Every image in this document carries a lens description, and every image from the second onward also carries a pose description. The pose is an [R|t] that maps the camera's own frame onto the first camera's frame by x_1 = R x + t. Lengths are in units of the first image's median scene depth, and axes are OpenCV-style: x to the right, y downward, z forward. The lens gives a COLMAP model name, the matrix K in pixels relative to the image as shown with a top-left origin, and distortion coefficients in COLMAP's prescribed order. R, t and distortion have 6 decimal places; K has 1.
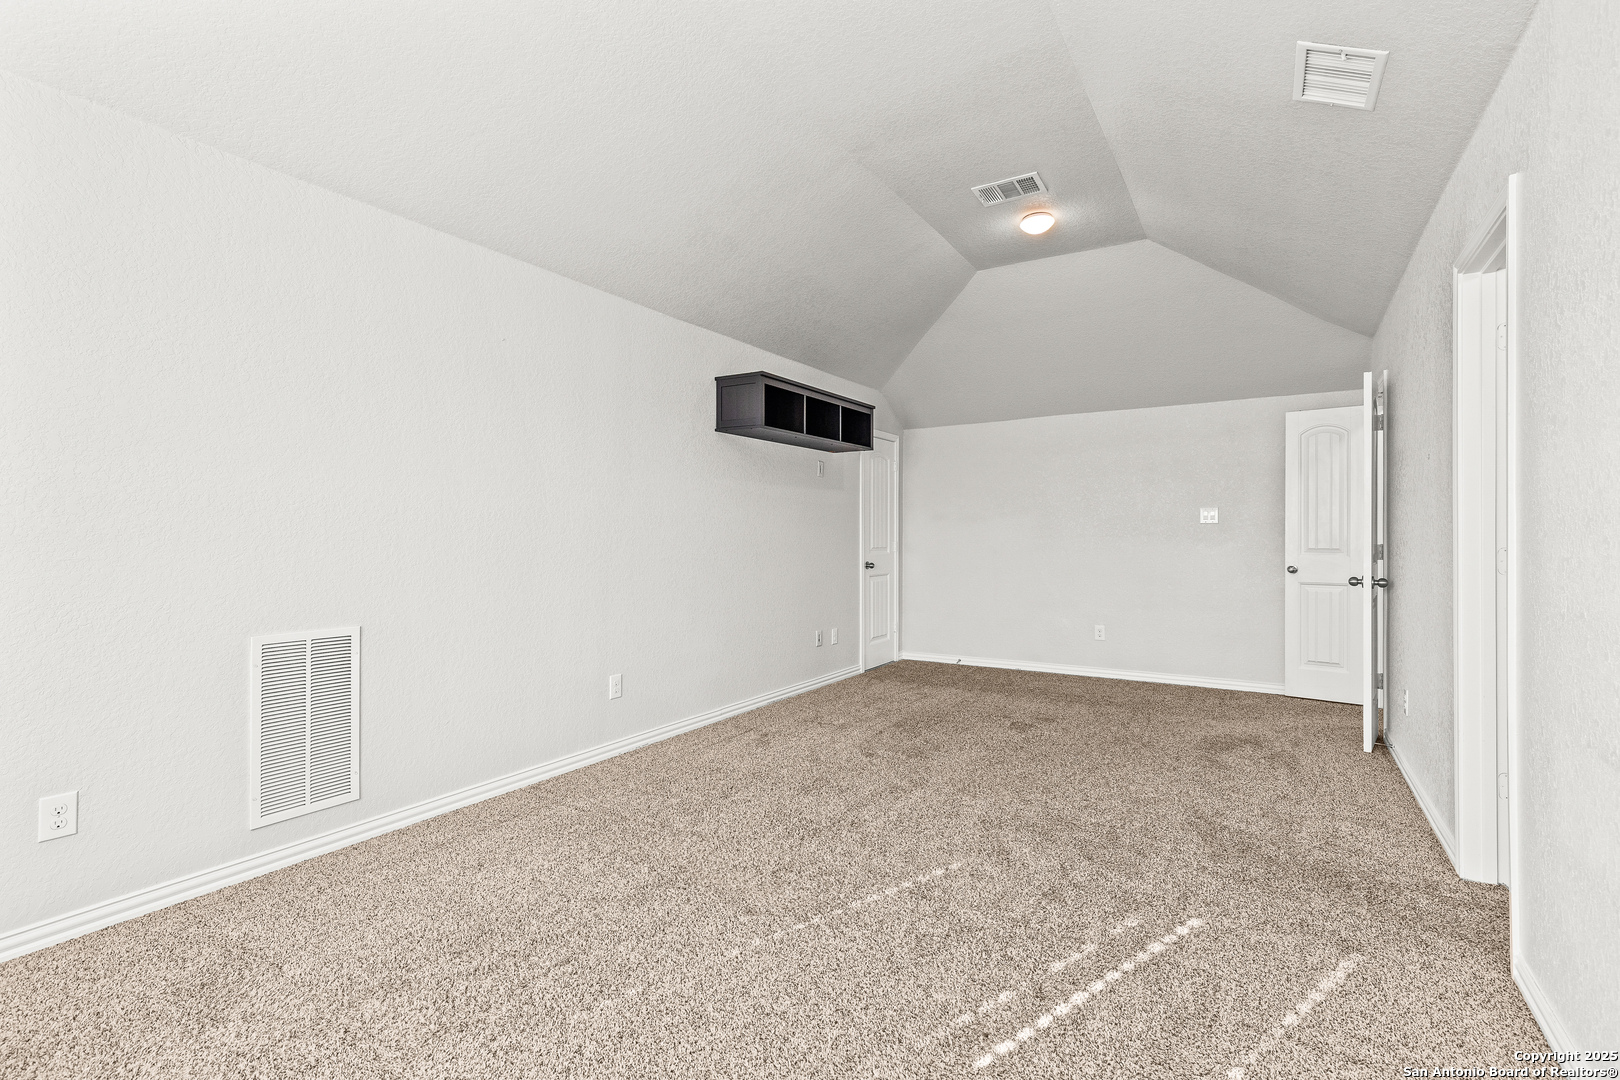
lens RADIAL K [[736.0, 0, 815.2], [0, 736.0, 537.5], [0, 0, 1]] dist [0.013786, -0.001750]
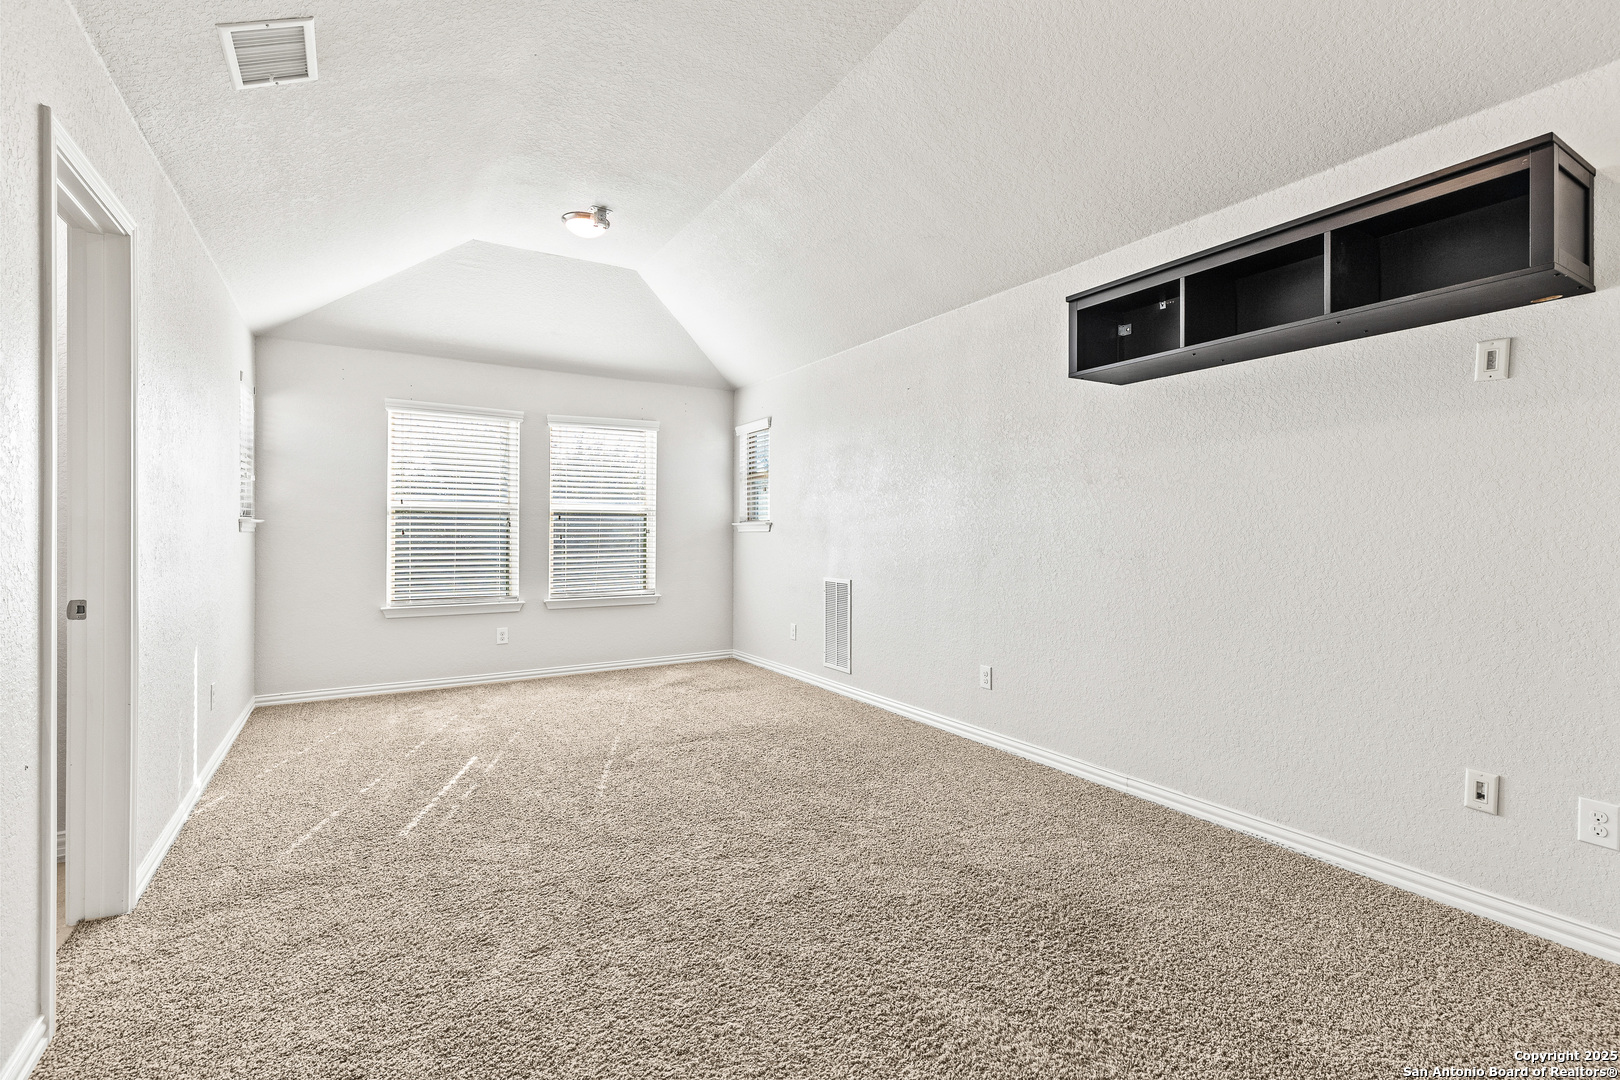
lens RADIAL K [[736.0, 0, 807.9], [0, 736.0, 532.5], [0, 0, 1]] dist [0.013786, -0.001750]
pose [[-0.449600, -0.000308, -0.893230, 0.682178], [-0.006581, 0.999974, 0.002968, -0.000377], [0.893206, 0.007213, -0.449590, 1.118642]]
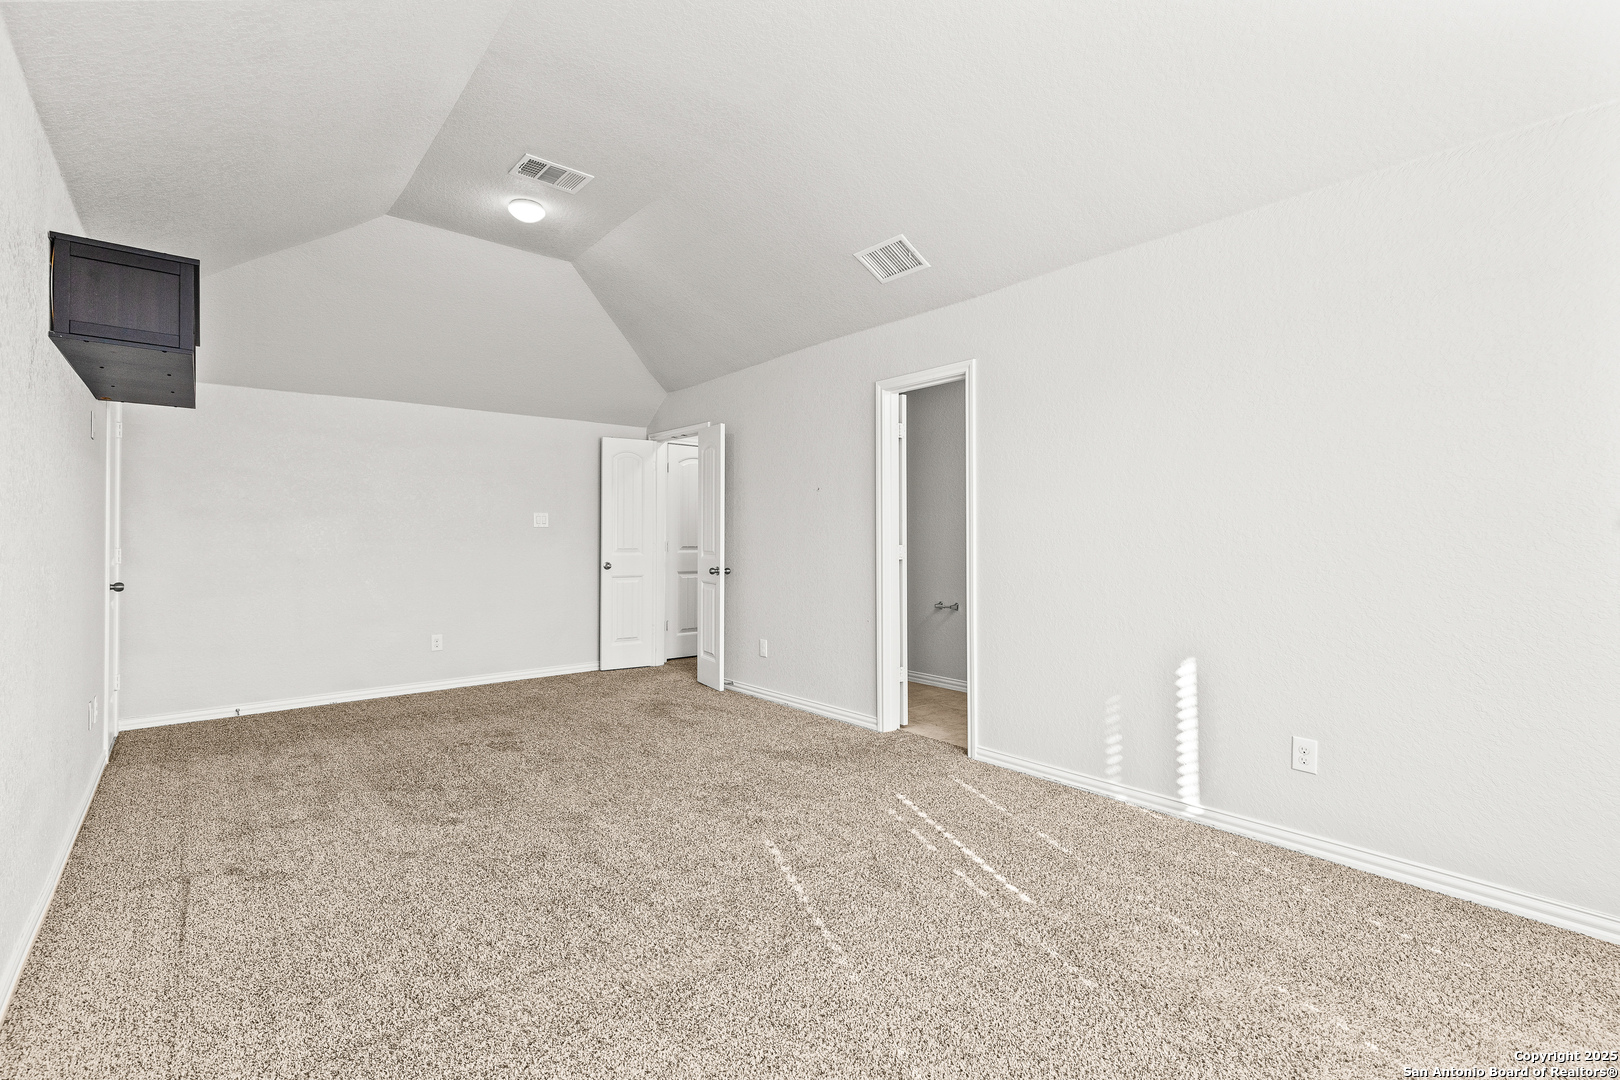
lens RADIAL K [[736.0, 0, 814.8], [0, 736.0, 535.3], [0, 0, 1]] dist [0.013786, -0.001750]
pose [[0.317144, 0.001258, 0.948377, -0.512318], [0.004440, 0.999986, -0.002811, -0.002381], [-0.948367, 0.005102, 0.317134, 0.369738]]
